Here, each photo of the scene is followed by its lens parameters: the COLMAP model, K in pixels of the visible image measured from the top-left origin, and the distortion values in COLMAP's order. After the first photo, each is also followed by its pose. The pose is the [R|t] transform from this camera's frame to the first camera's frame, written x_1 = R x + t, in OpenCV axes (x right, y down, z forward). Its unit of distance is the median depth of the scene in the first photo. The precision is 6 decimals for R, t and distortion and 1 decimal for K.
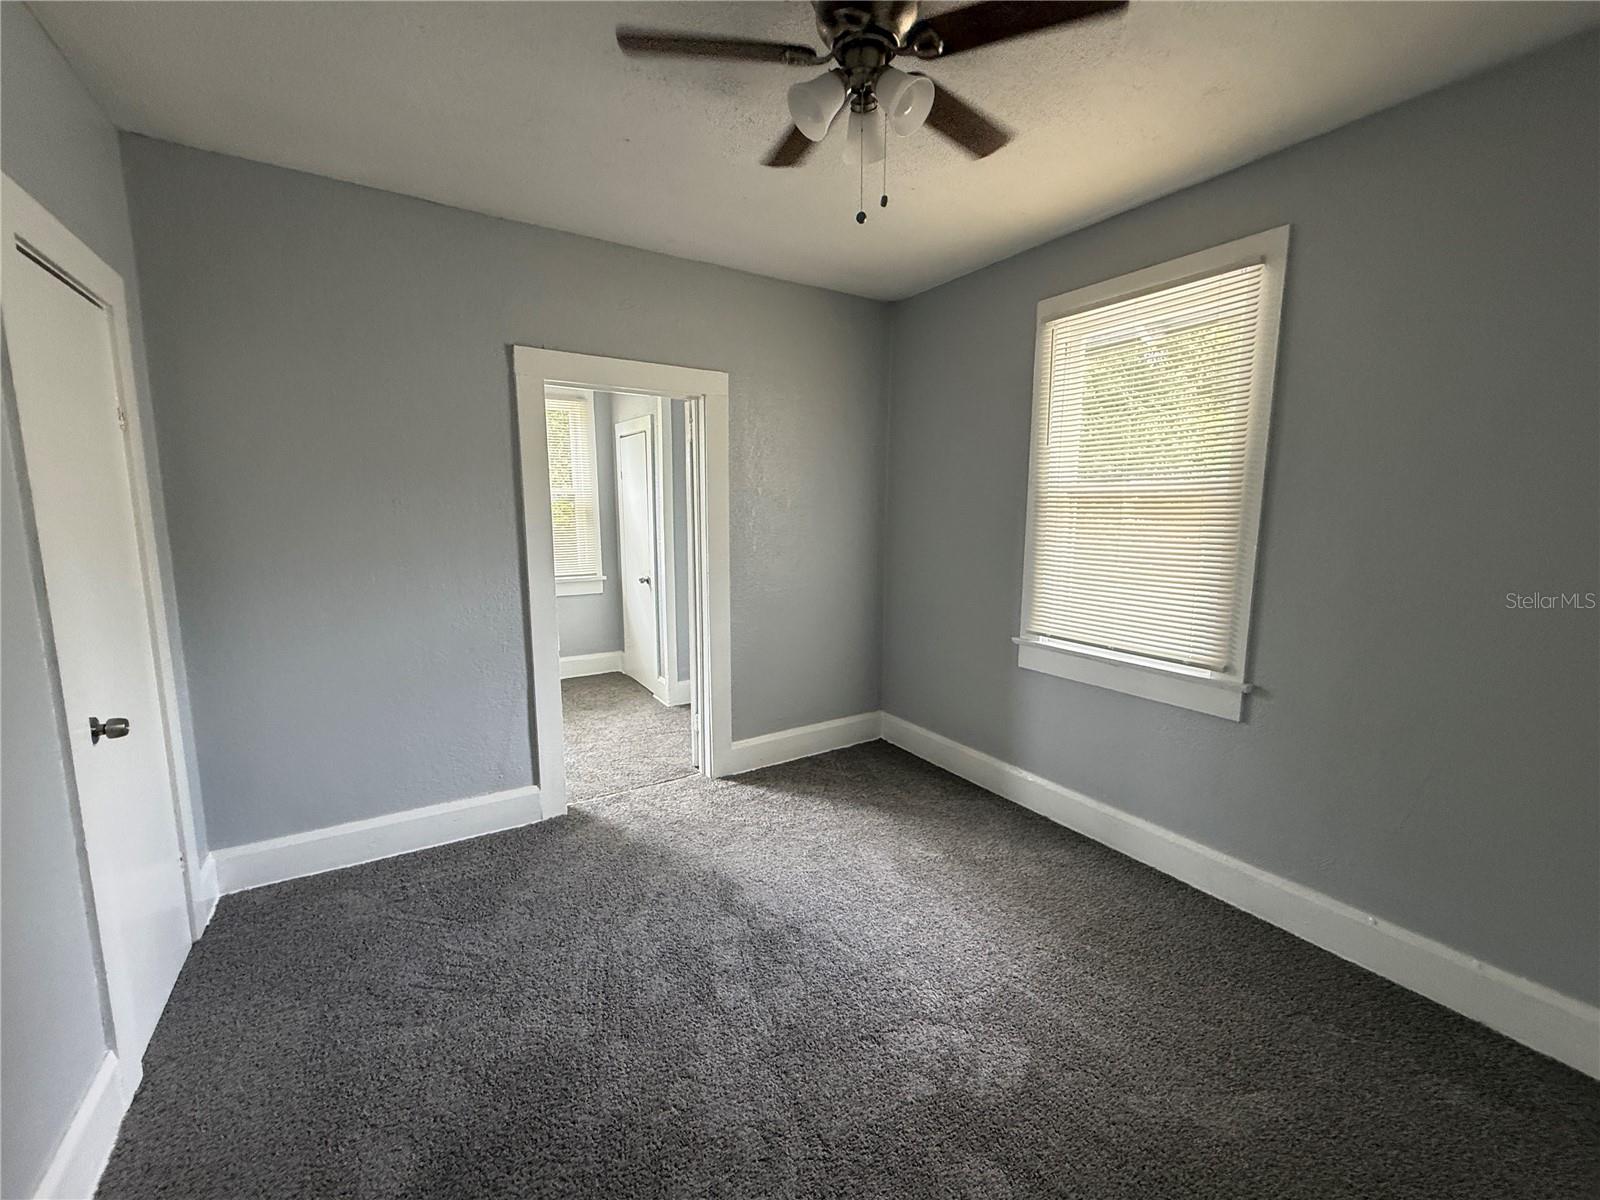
lens RADIAL K [[638.1, 0, 797.8], [0, 638.1, 597.8], [0, 0, 1]] dist [-0.002123, -0.000231]
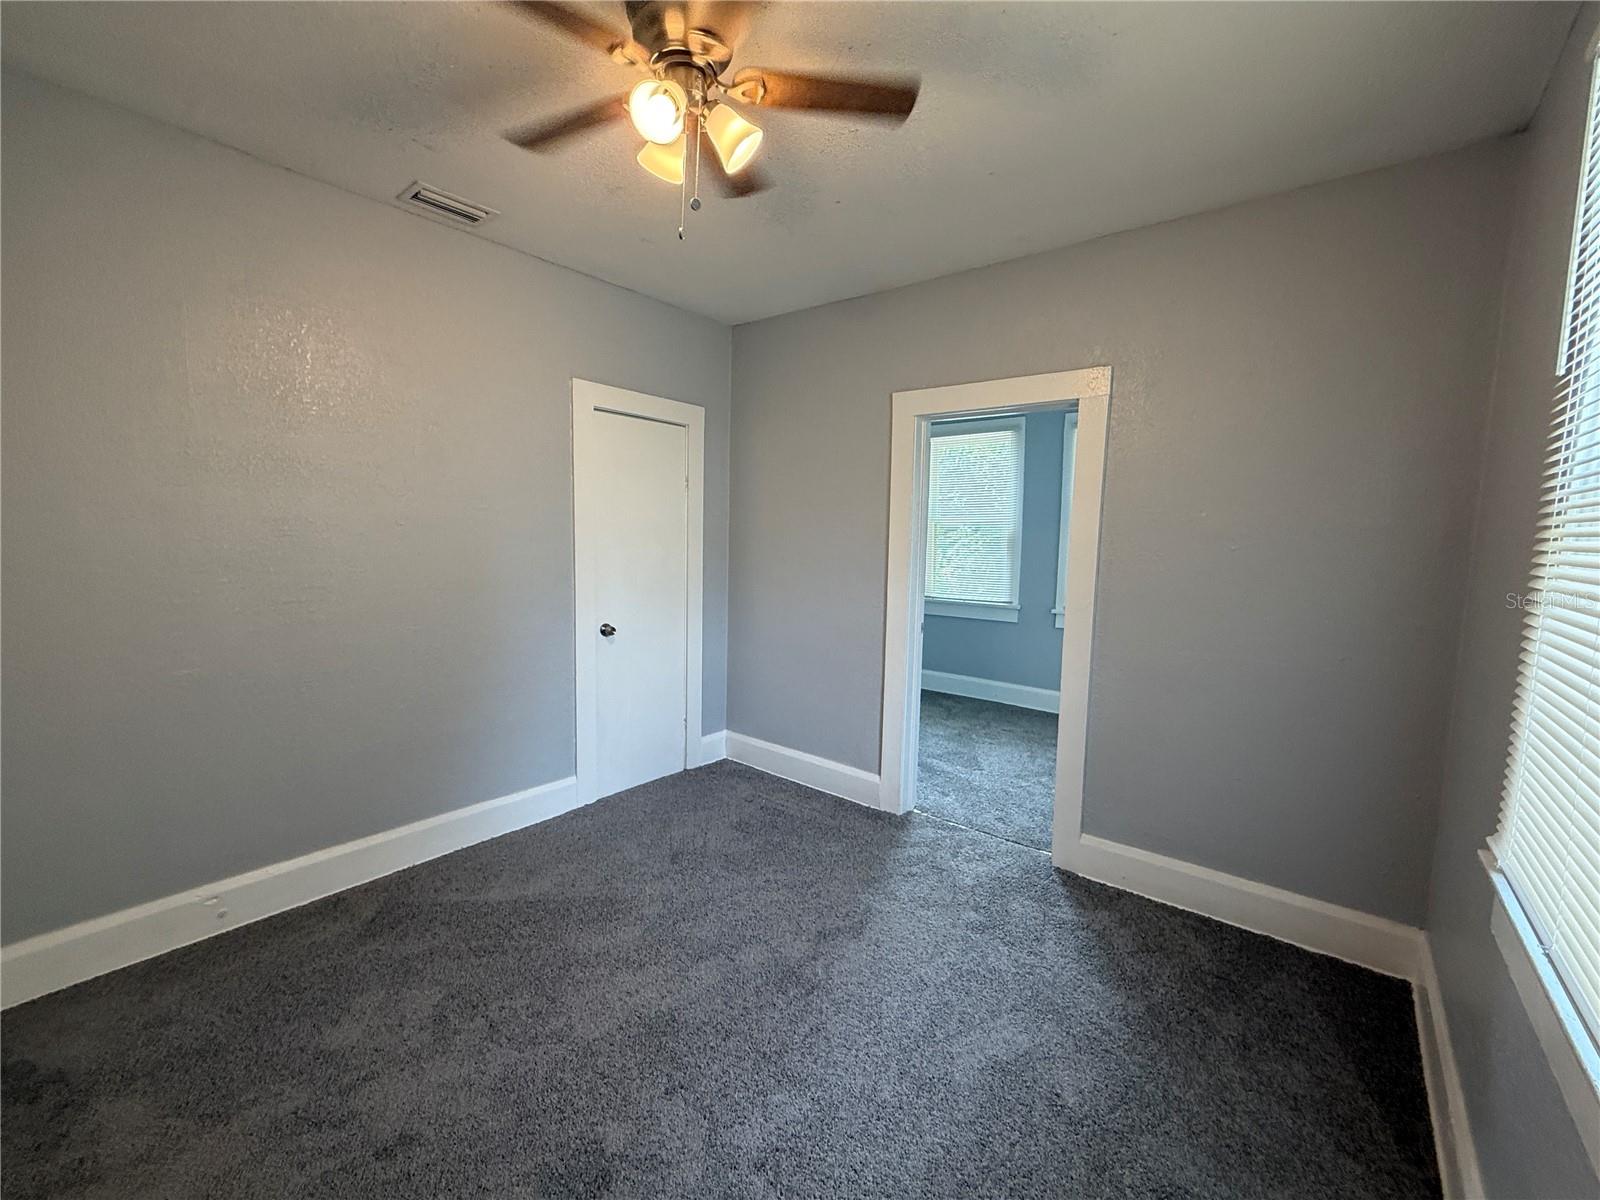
lens RADIAL K [[638.1, 0, 800.0], [0, 638.1, 592.8], [0, 0, 1]] dist [-0.002123, -0.000231]
pose [[0.344740, 0.094215, -0.933958, 0.641441], [-0.153980, 0.987149, 0.042744, -0.060343], [0.925983, 0.129075, 0.354816, 0.483922]]
